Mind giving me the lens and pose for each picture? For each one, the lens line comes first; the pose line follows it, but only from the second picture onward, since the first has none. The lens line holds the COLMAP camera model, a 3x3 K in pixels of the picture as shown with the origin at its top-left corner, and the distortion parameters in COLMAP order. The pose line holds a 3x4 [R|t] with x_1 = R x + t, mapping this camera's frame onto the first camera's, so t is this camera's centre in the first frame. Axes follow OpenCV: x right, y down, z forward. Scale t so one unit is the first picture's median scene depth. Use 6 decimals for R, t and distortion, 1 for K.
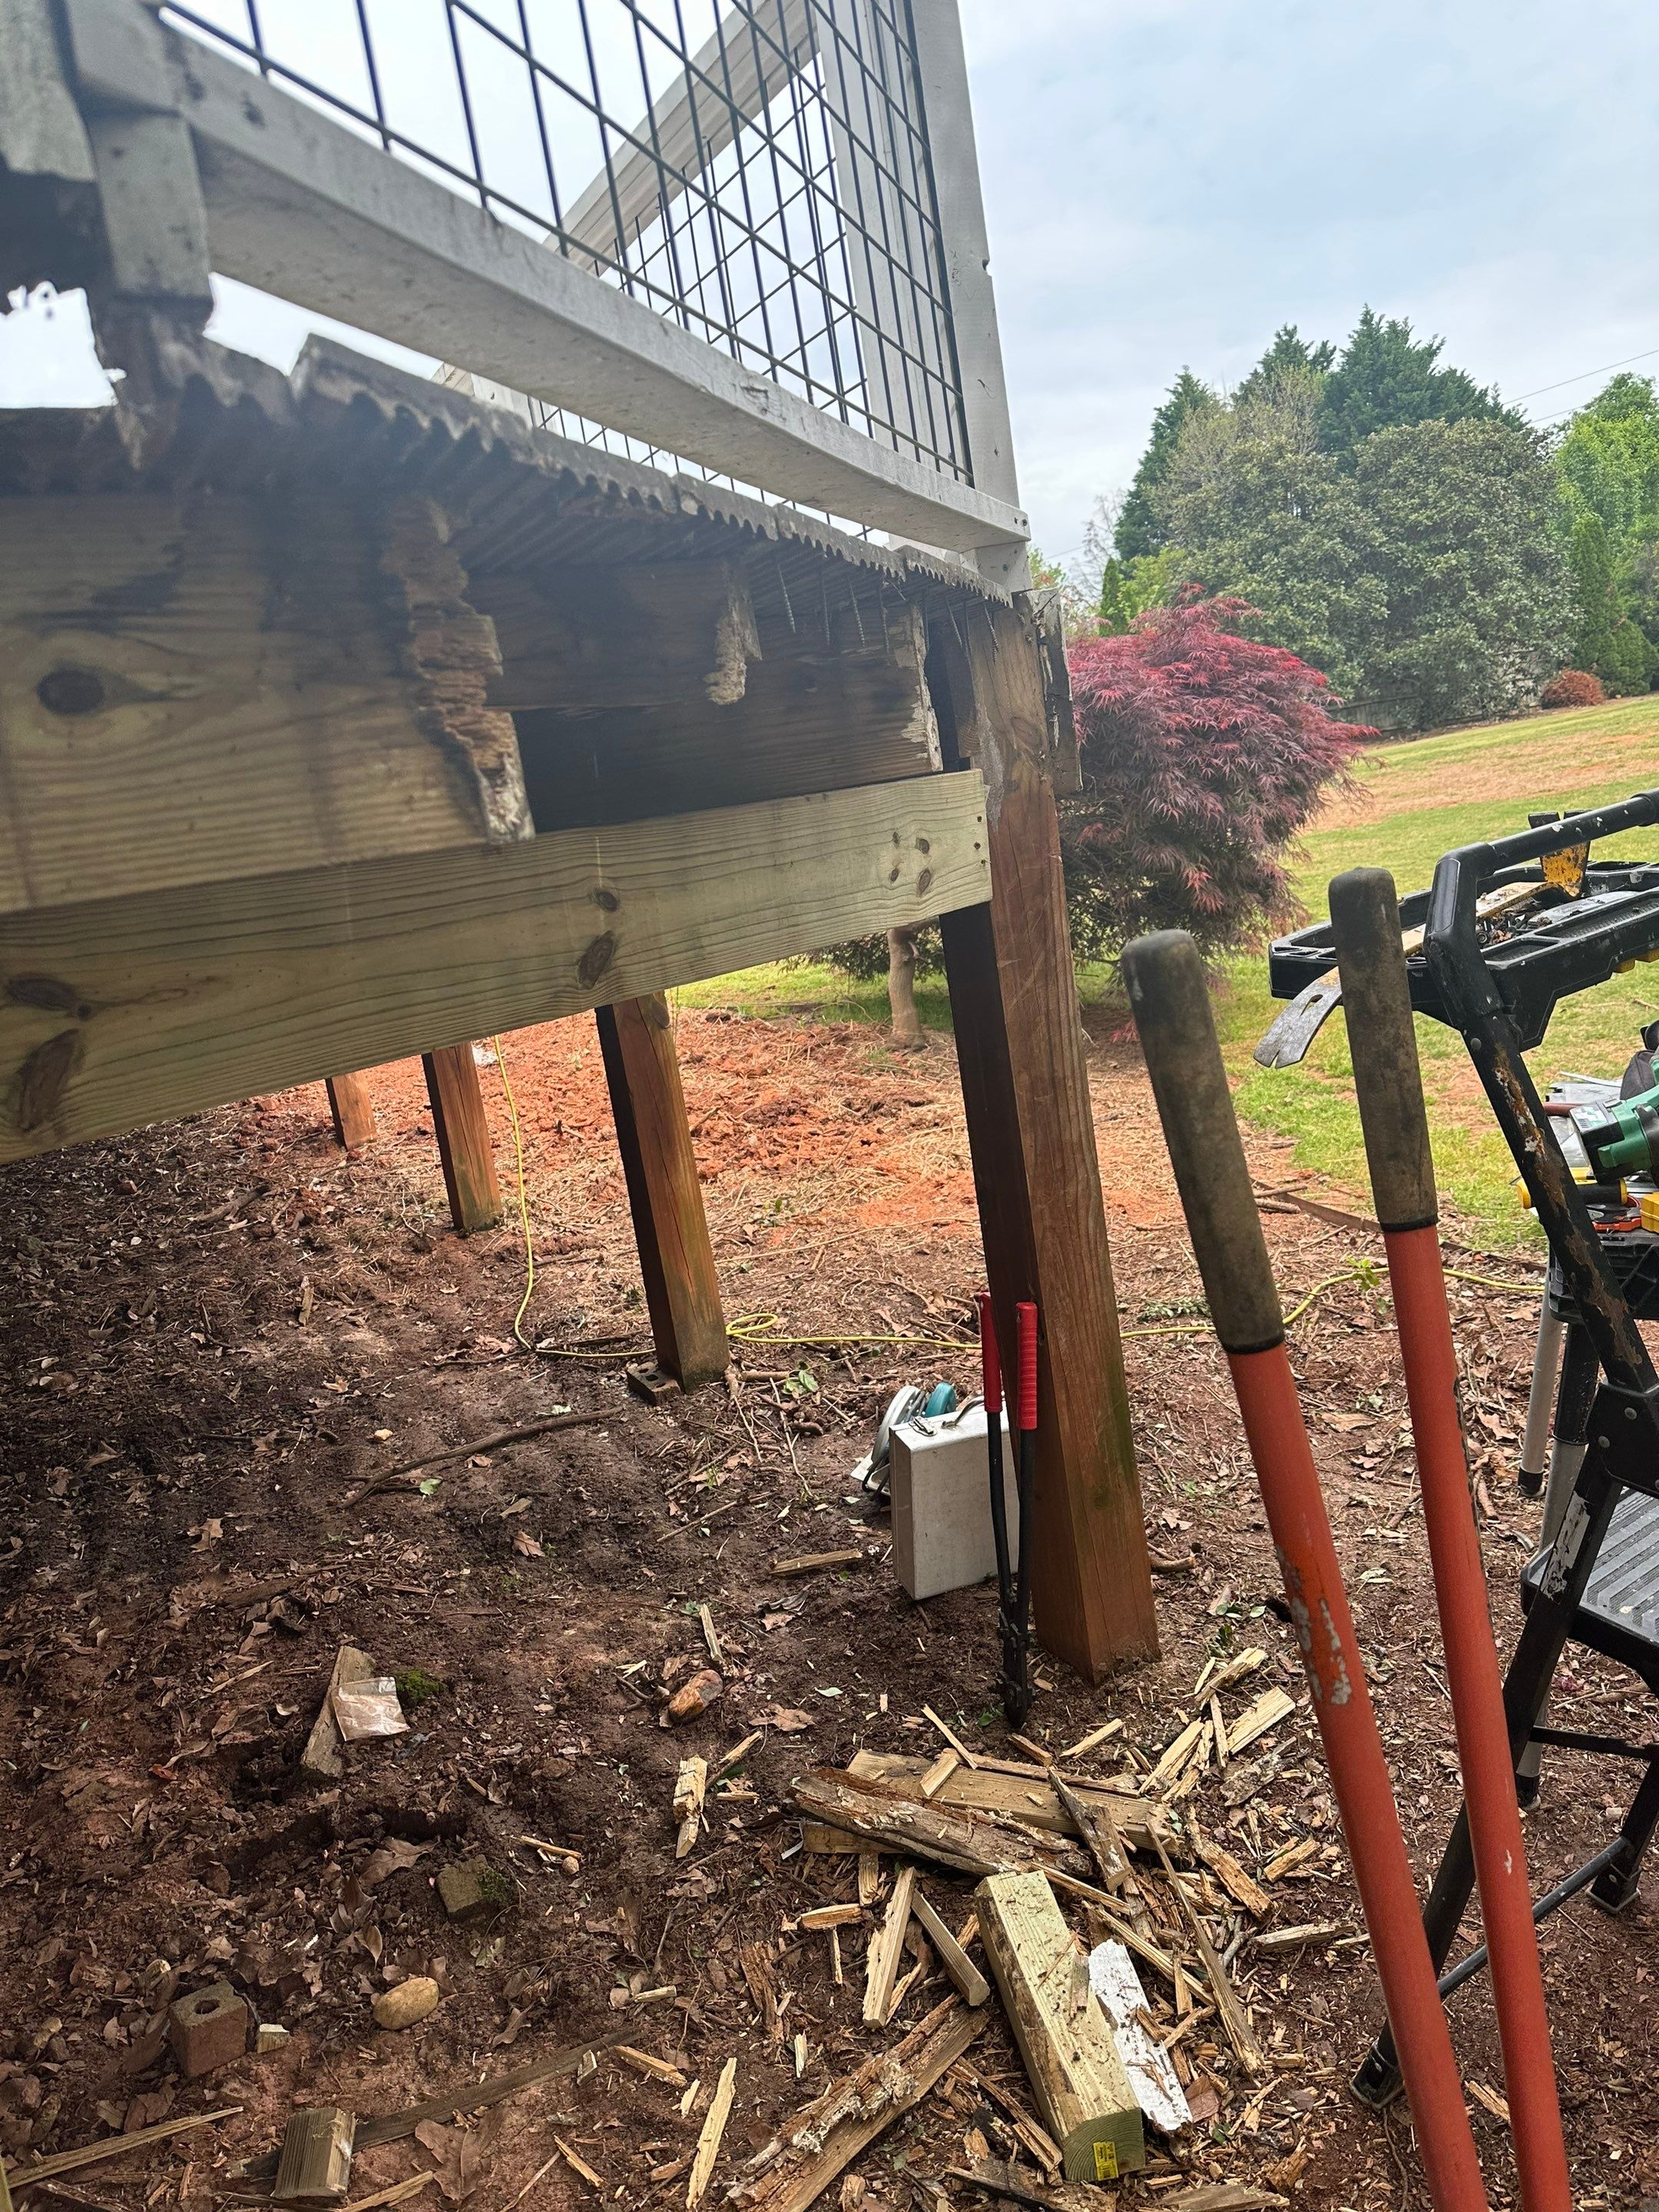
lens RADIAL K [[1551.9, 0, 951.7], [0, 1551.9, 1104.4], [0, 0, 1]] dist [0.028067, -0.046031]
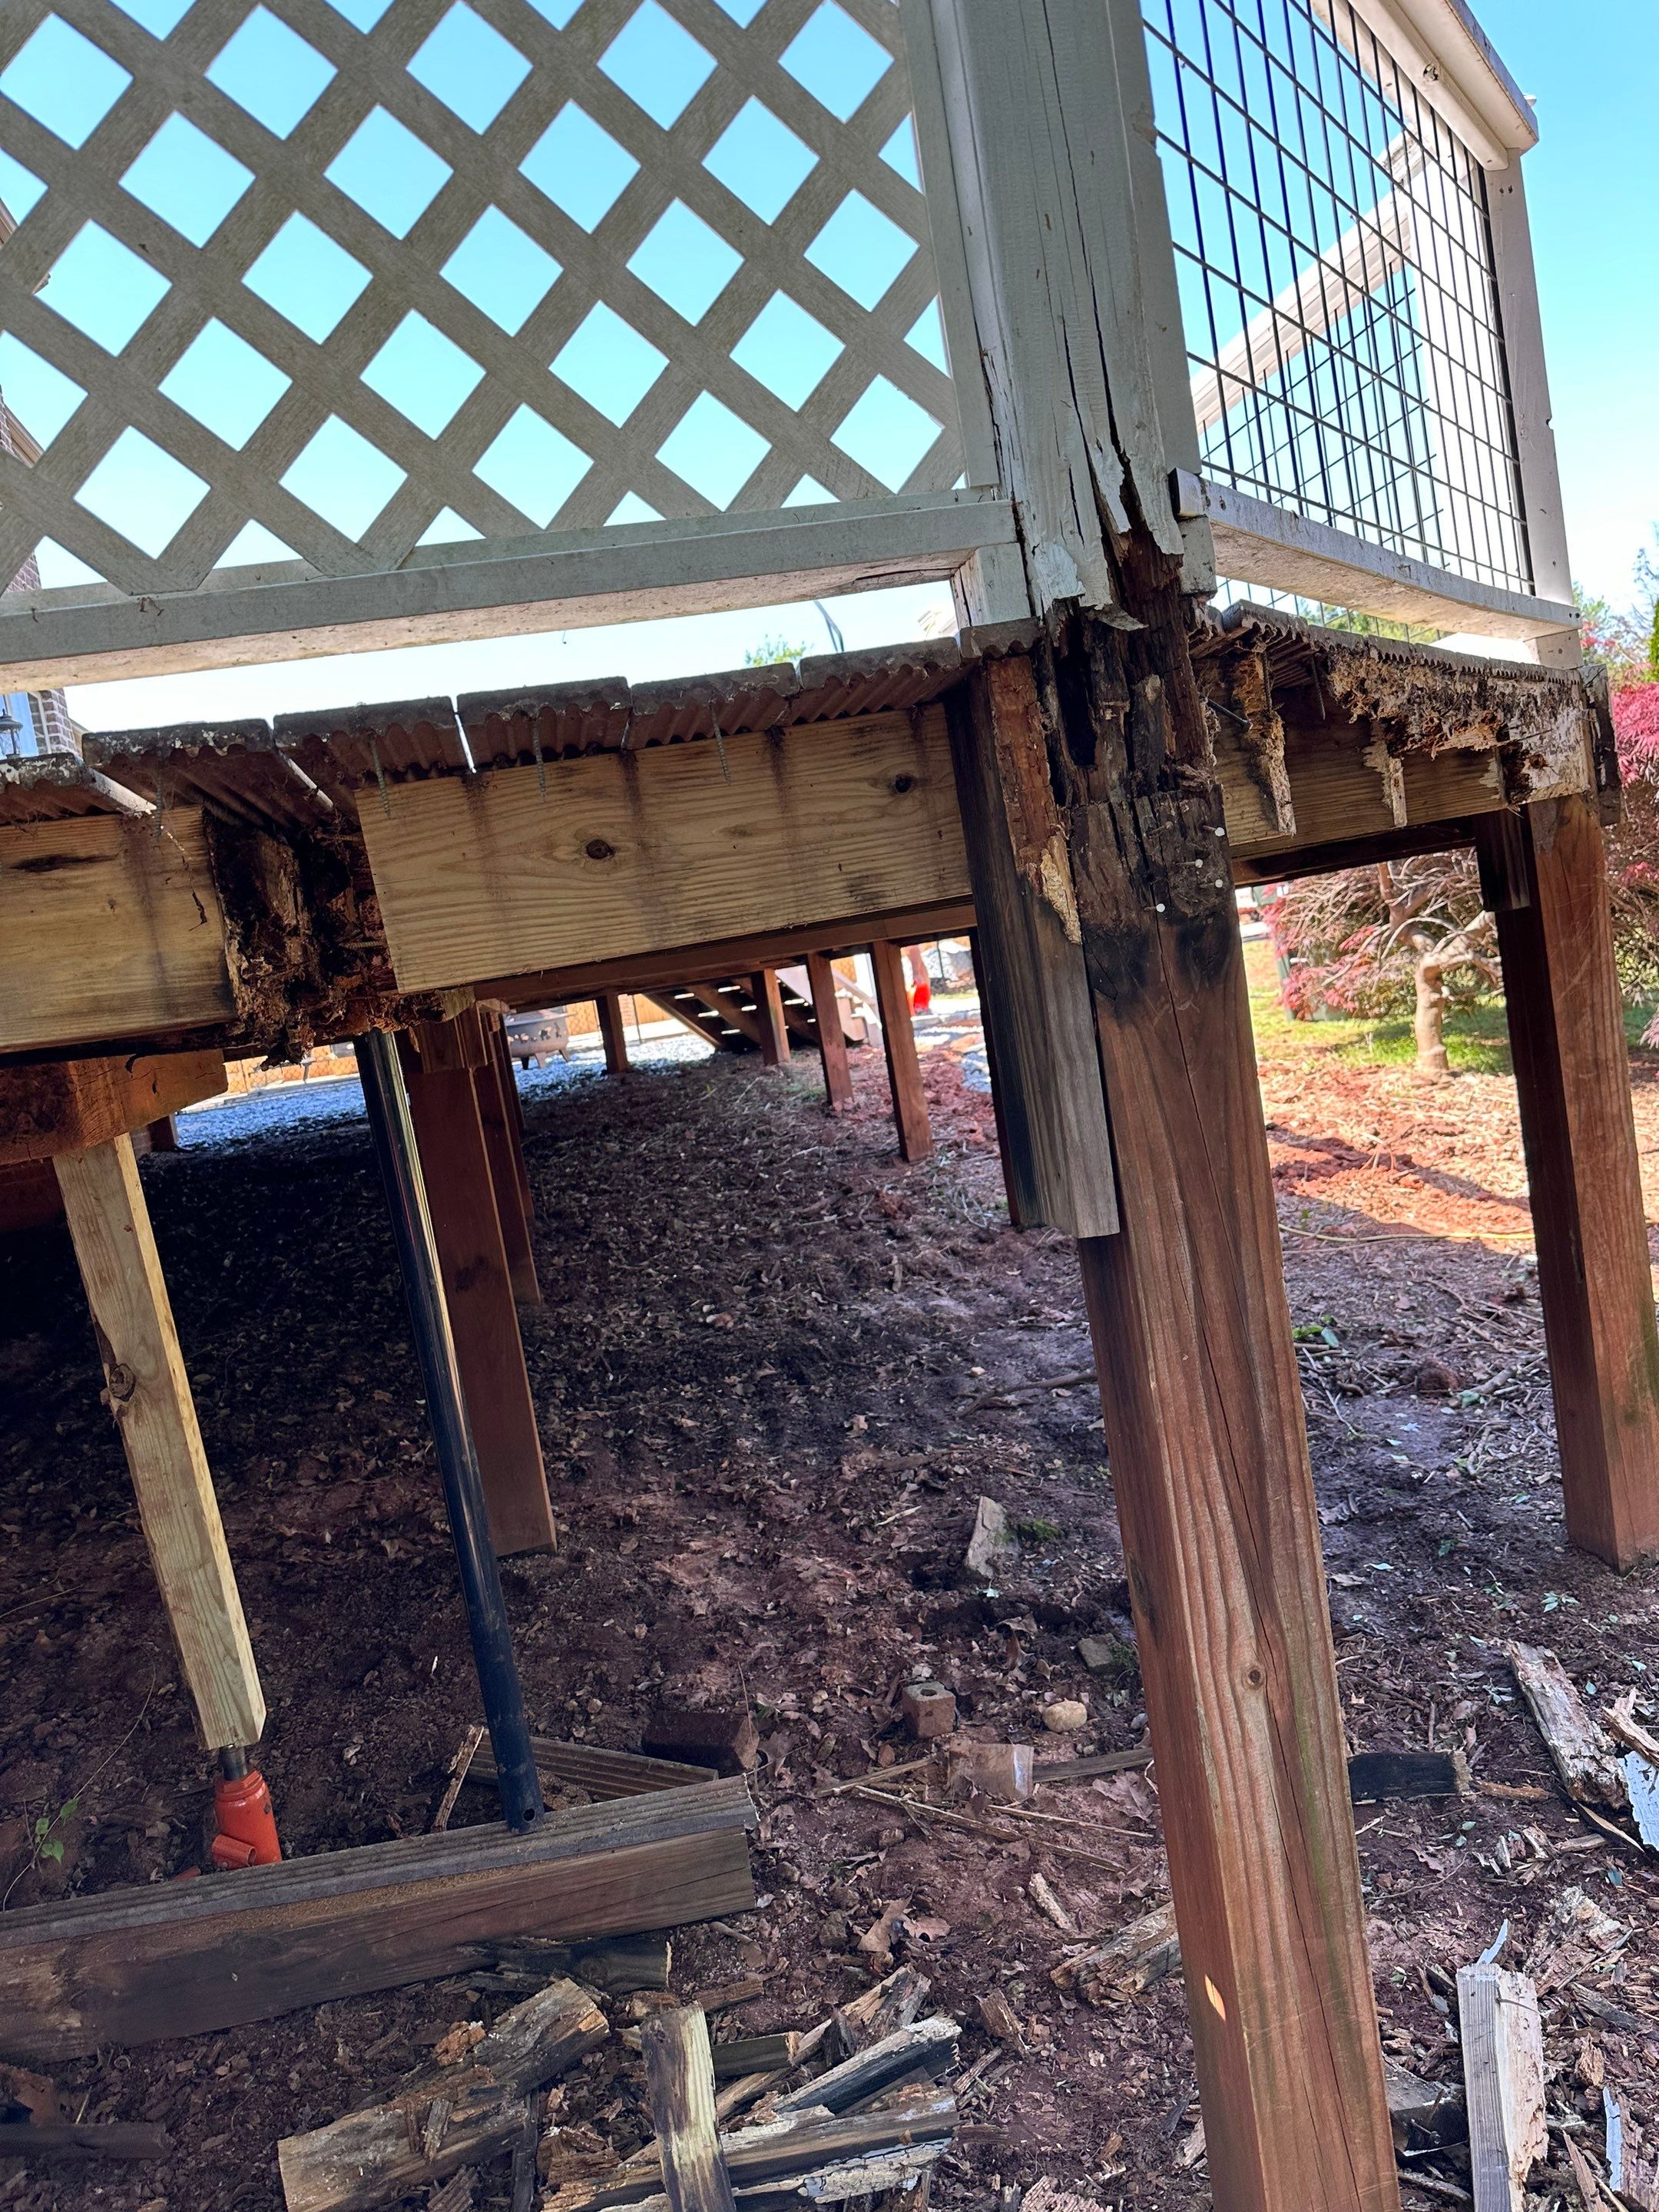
lens RADIAL K [[1648.5, 0, 829.5], [0, 1648.5, 1106.0], [0, 0, 1]] dist [0.238832, -0.598440]
pose [[0.936325, 0.022615, -0.350405, -0.021653], [-0.039893, 0.998314, -0.042167, 0.066269], [0.348861, 0.053461, 0.935649, -0.289206]]
